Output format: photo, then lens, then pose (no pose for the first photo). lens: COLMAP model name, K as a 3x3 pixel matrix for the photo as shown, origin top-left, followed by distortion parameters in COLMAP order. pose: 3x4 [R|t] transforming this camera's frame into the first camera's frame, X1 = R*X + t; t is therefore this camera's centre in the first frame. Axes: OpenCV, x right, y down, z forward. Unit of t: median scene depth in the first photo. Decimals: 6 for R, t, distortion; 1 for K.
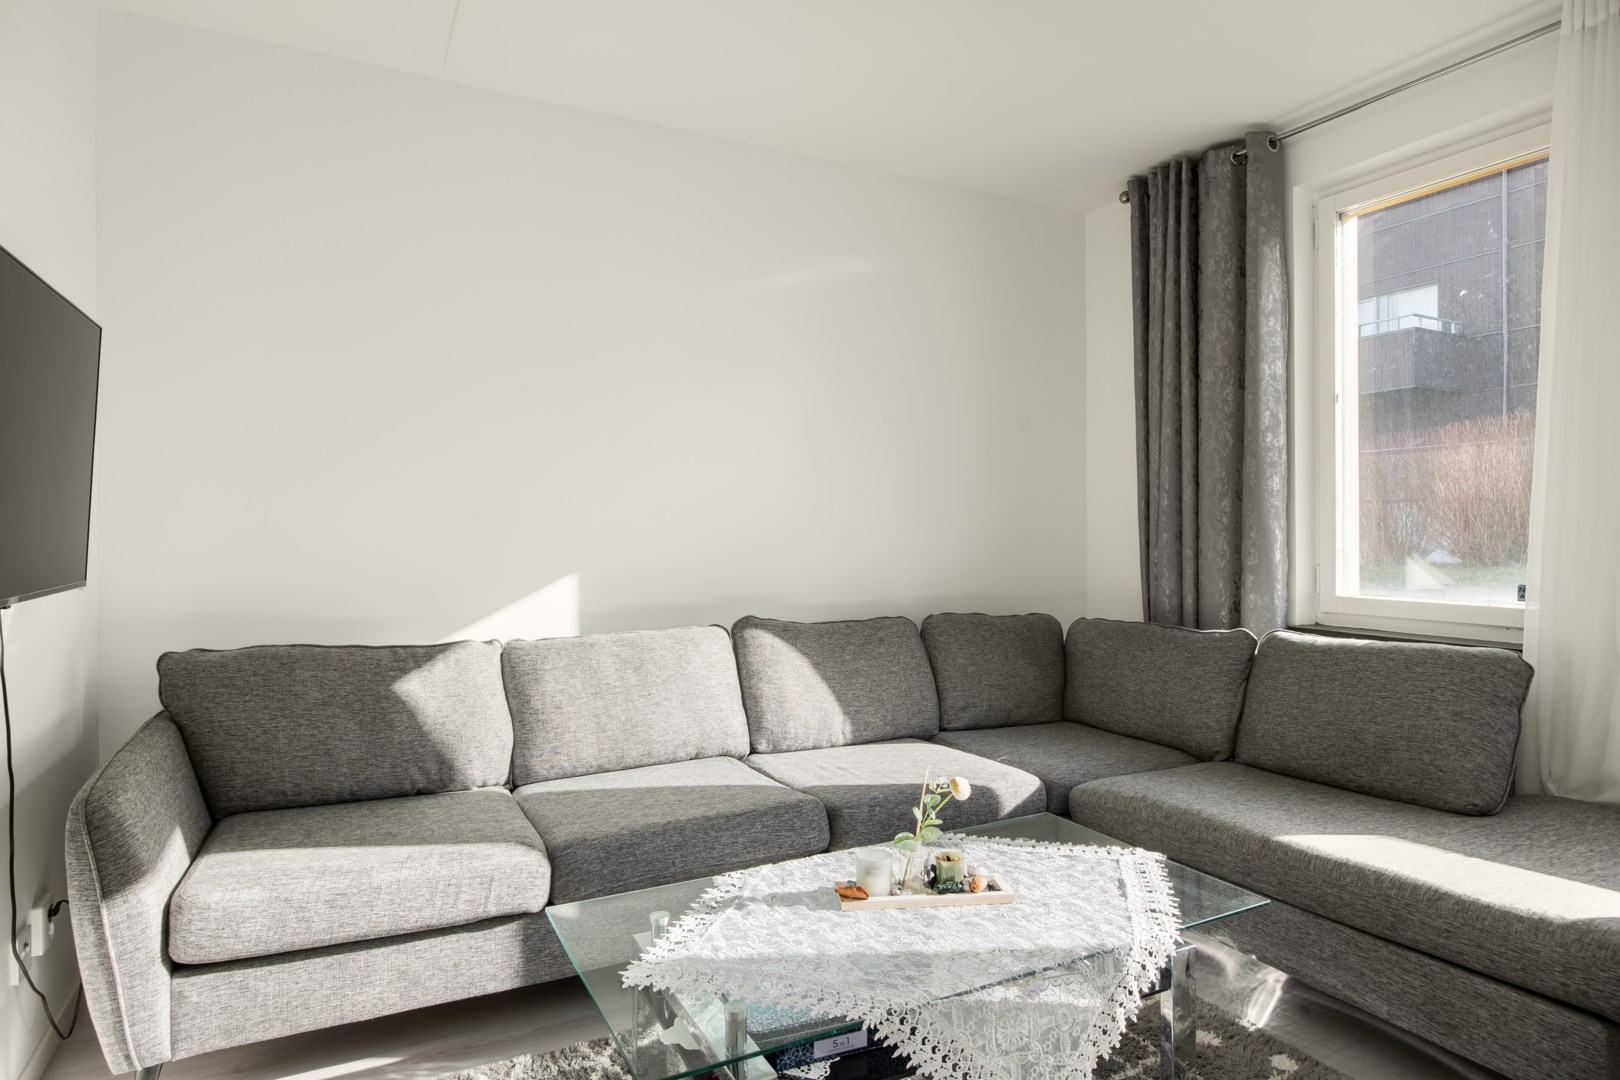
lens RADIAL K [[894.8, 0, 810.0], [0, 894.8, 540.0], [0, 0, 1]] dist [-0.004281, -0.001375]
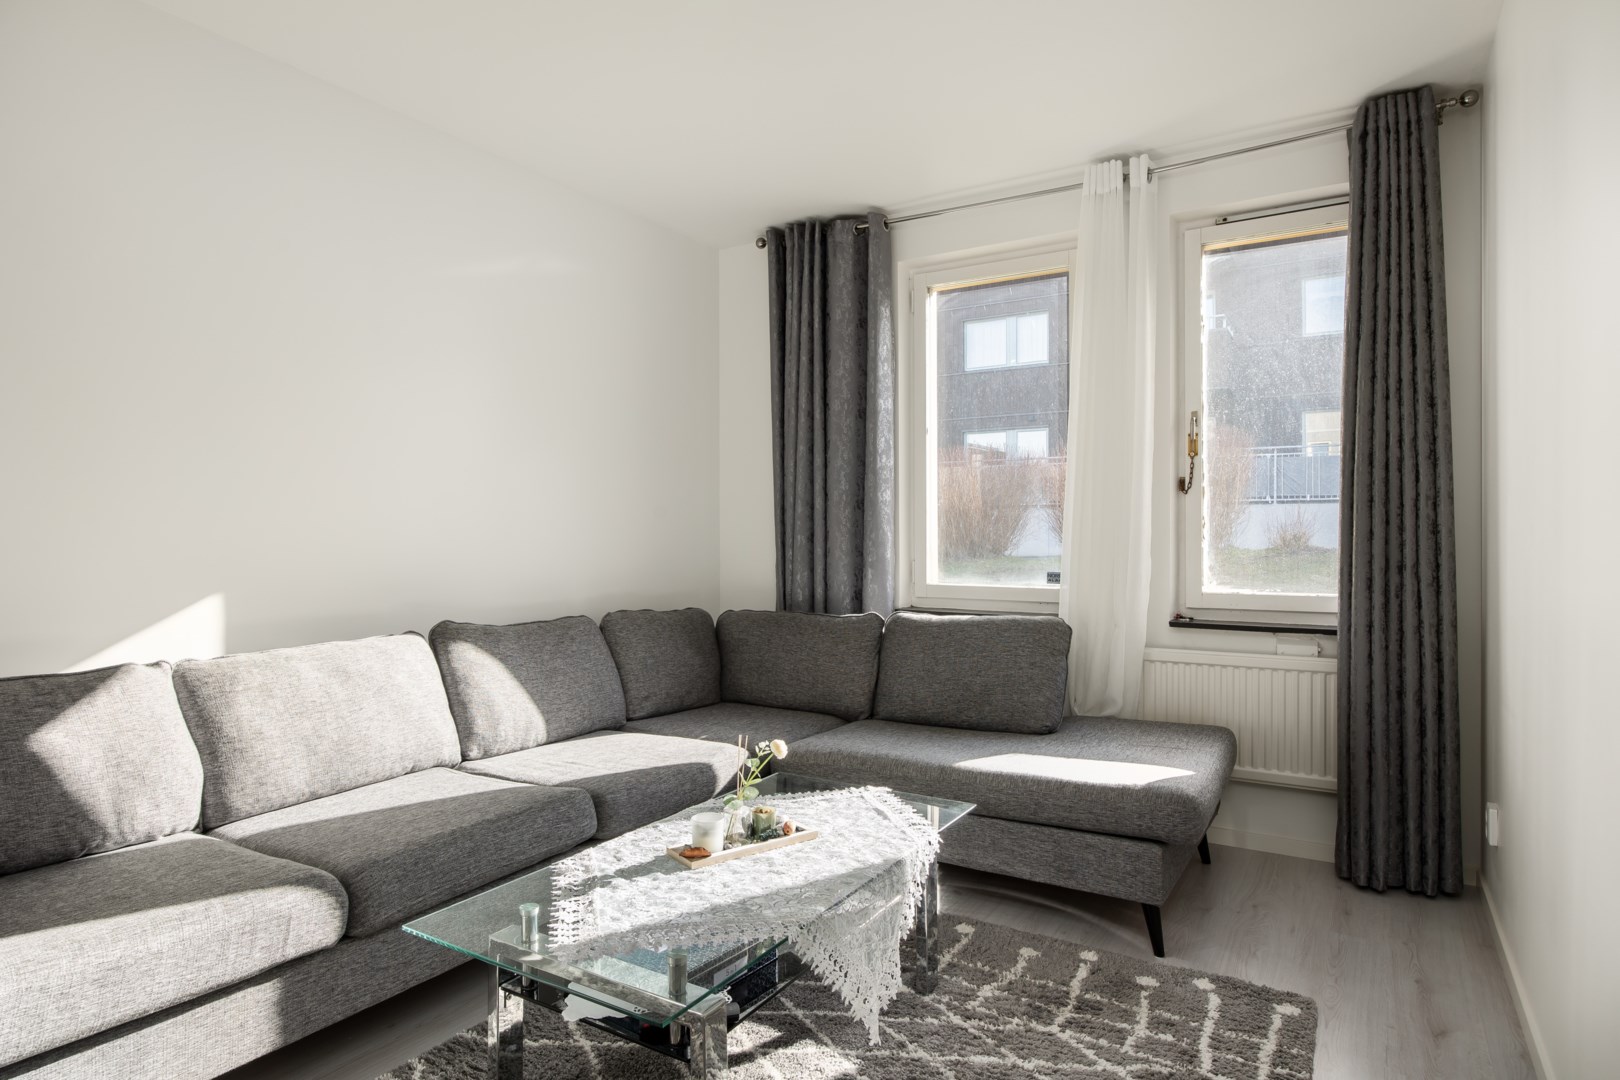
lens RADIAL K [[894.8, 0, 810.0], [0, 894.8, 540.0], [0, 0, 1]] dist [-0.004281, -0.001375]
pose [[0.859423, -0.001177, 0.511264, -0.254324], [0.001913, 0.999998, -0.000913, -0.000191], [-0.511262, 0.001762, 0.859423, -0.029465]]
